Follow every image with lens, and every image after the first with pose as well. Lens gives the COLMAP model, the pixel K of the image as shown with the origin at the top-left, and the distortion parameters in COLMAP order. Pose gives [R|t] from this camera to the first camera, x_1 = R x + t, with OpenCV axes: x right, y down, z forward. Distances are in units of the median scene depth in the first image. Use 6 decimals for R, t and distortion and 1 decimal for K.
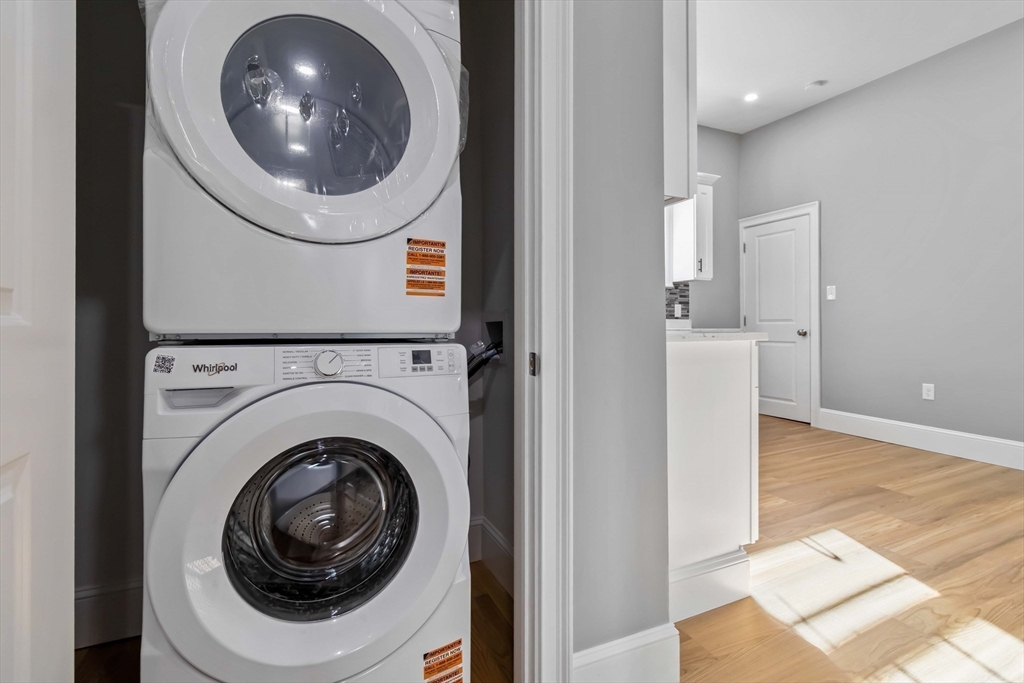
lens RADIAL K [[471.3, 0, 522.3], [0, 471.3, 328.3], [0, 0, 1]] dist [-0.003936, 0.001018]
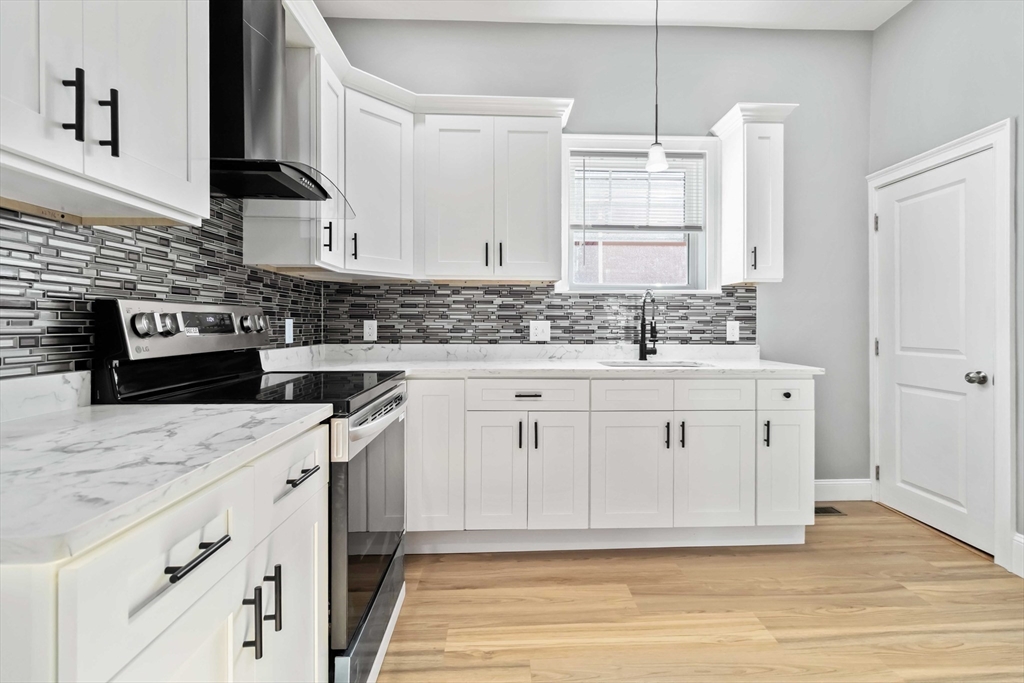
lens RADIAL K [[471.3, 0, 531.2], [0, 471.3, 324.8], [0, 0, 1]] dist [-0.003936, 0.001018]
pose [[0.921138, 0.004448, -0.389210, 0.348441], [-0.006575, 0.999970, -0.004134, -0.044046], [0.389180, 0.006367, 0.921140, 0.336128]]
